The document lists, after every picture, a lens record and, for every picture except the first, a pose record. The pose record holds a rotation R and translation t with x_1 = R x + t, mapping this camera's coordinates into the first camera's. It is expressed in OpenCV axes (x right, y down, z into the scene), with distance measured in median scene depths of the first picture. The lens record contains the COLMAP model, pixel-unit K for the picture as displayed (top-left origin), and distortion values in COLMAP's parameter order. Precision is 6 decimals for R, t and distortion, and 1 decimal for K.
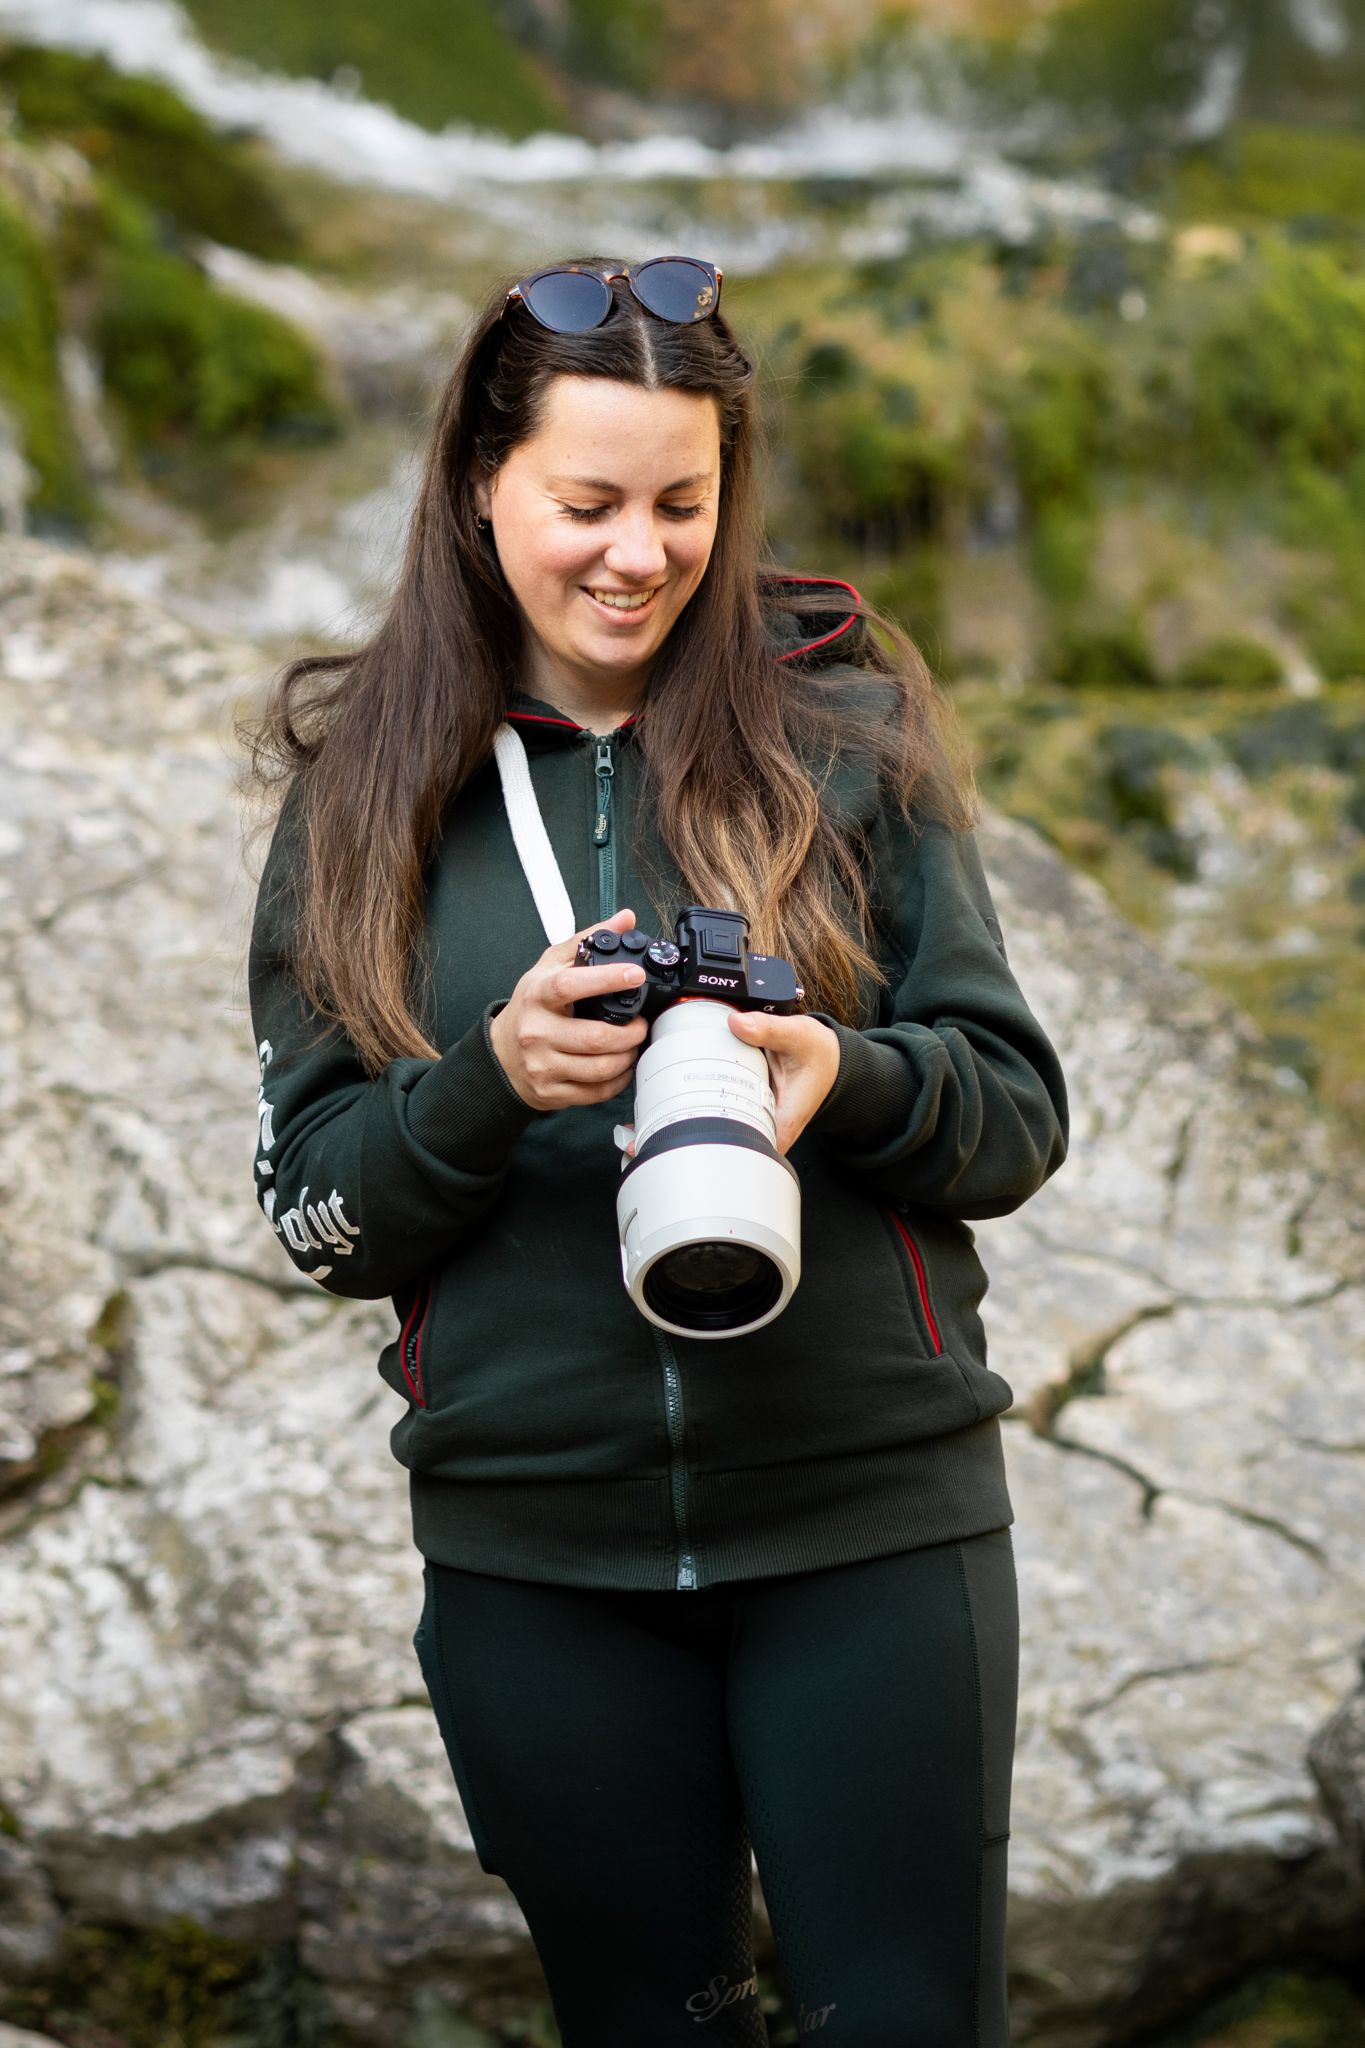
lens RADIAL K [[11300.8, 0, 682.5], [0, 11300.8, 1024.0], [0, 0, 1]] dist [-0.150045, 14.989898]
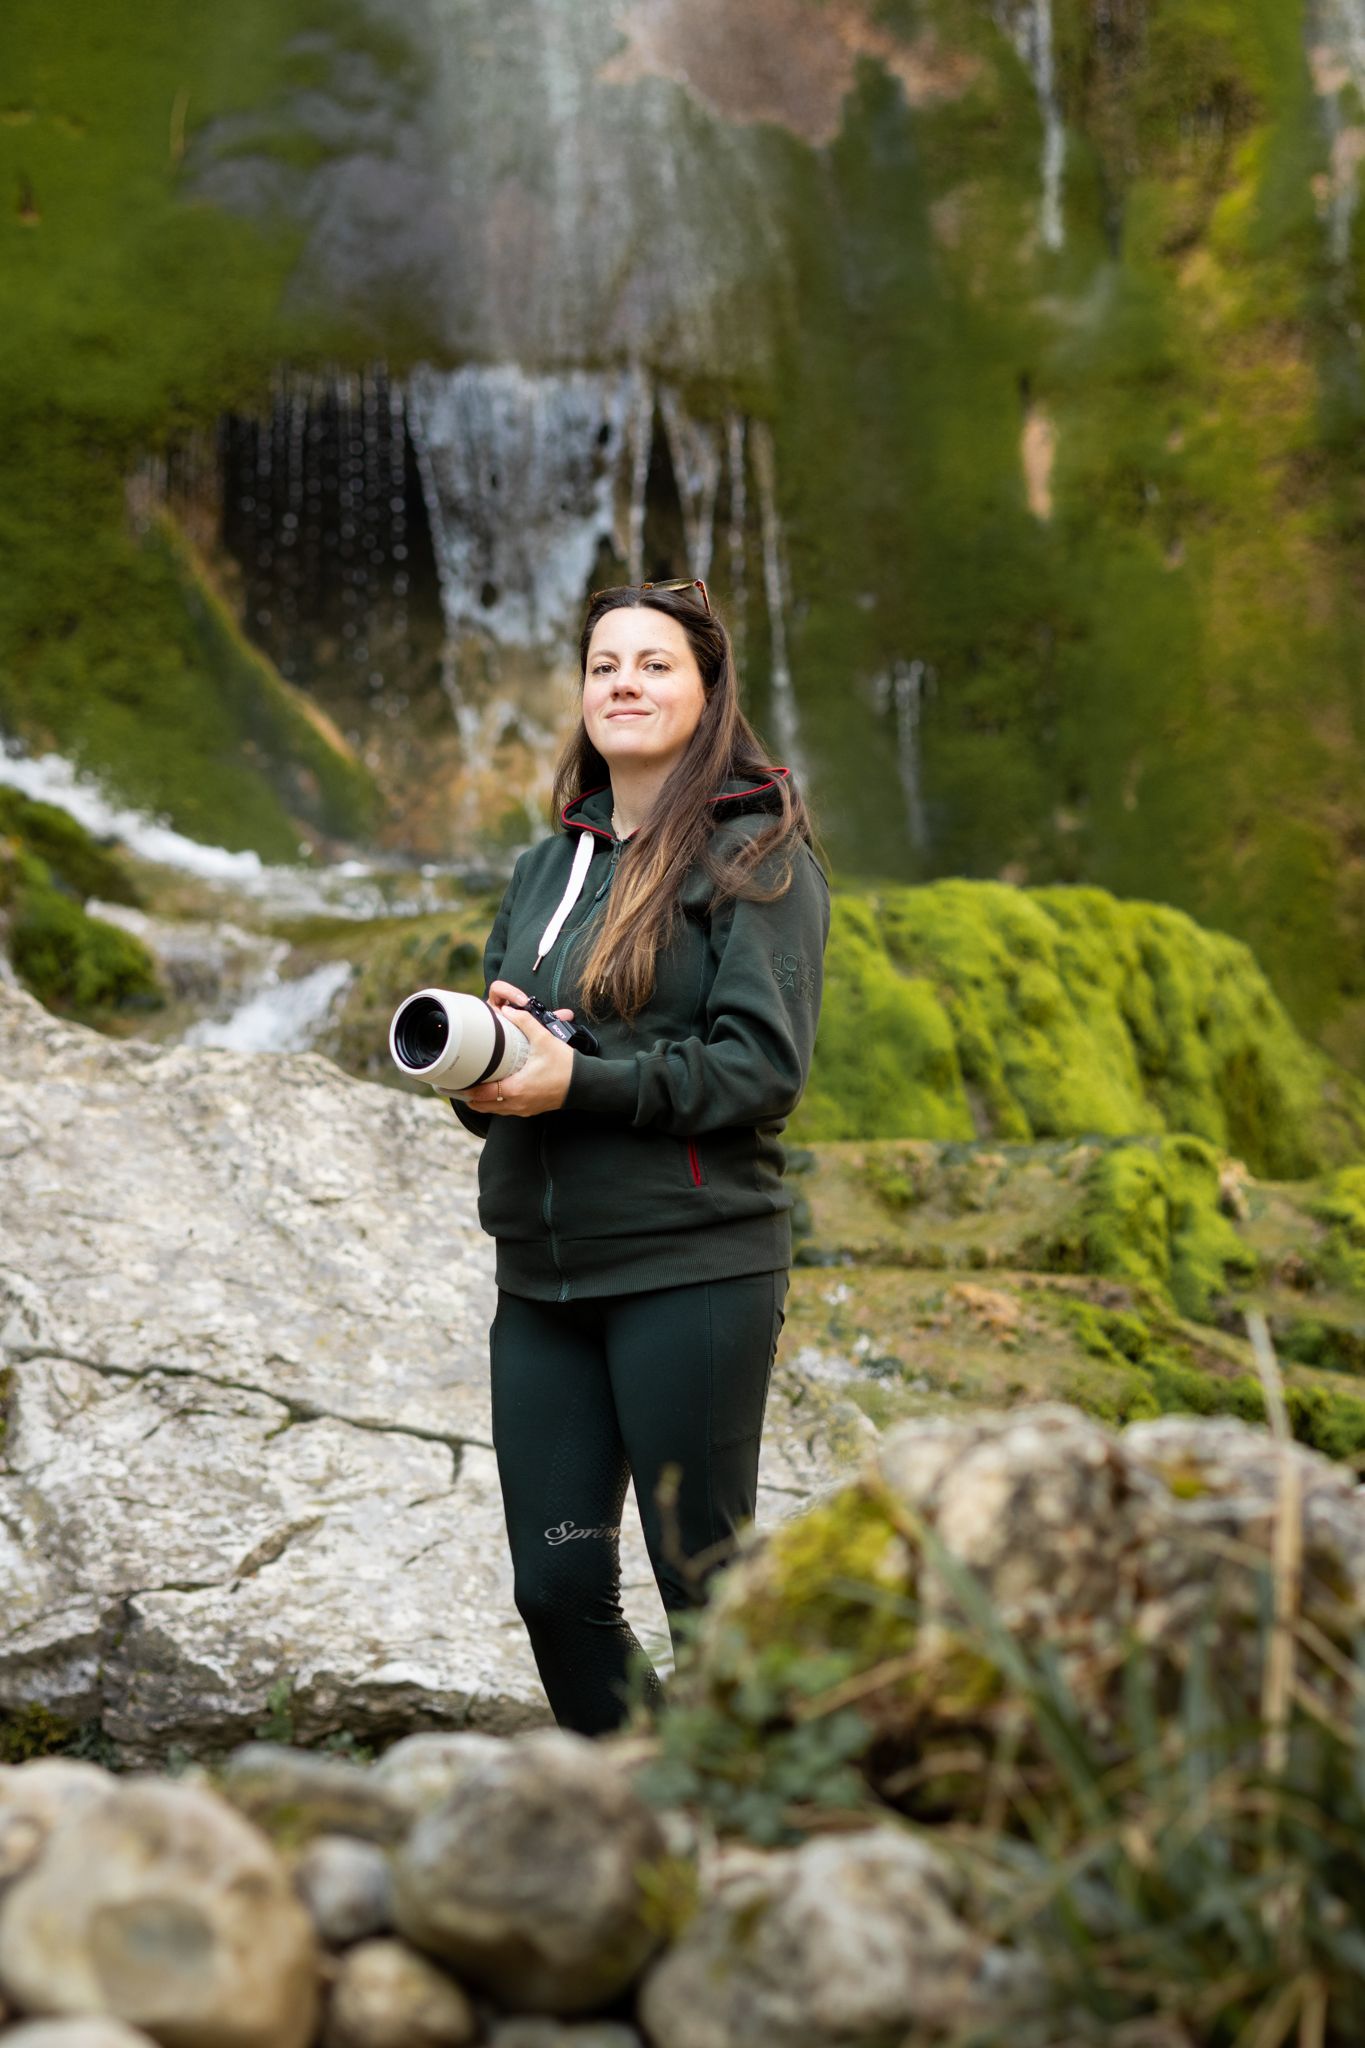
lens RADIAL K [[7687.7, 0, 682.5], [0, 7687.7, 1024.0], [0, 0, 1]] dist [-0.155558, 7.100514]
pose [[0.999172, 0.022378, 0.033988, 0.012169], [-0.019754, 0.996938, -0.075663, 0.060194], [-0.035578, 0.074929, 0.996554, -0.177583]]
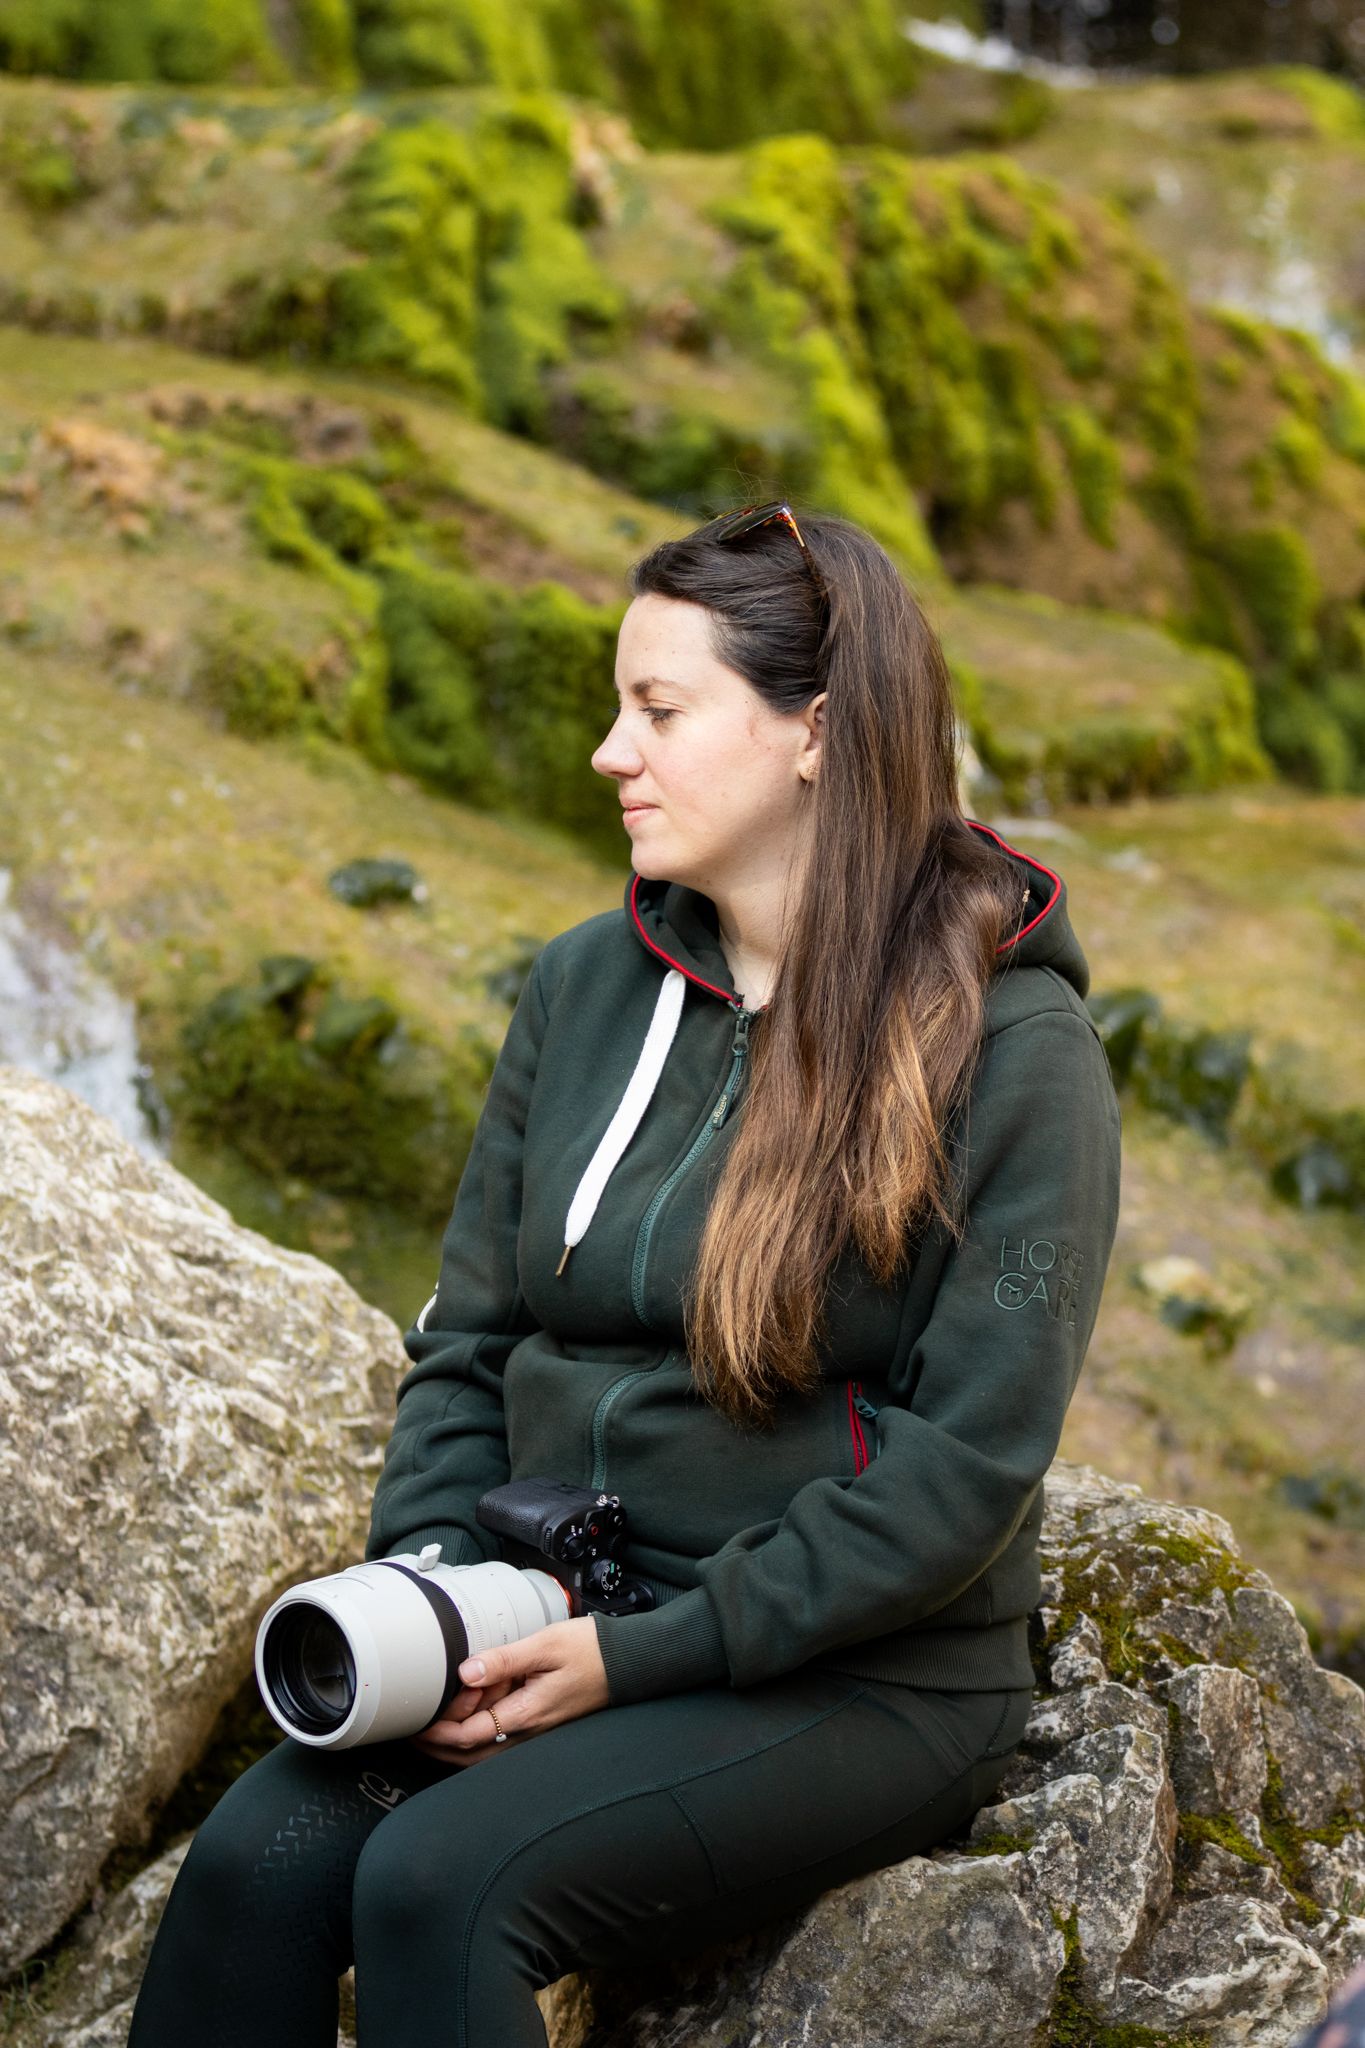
lens RADIAL K [[7687.7, 0, 682.5], [0, 7687.7, 1024.0], [0, 0, 1]] dist [-0.155558, 7.100514]
pose [[0.994341, 0.045913, 0.095797, 0.107876], [-0.055418, 0.993539, 0.099041, -0.025809], [-0.090631, -0.103789, 0.990461, 0.434678]]
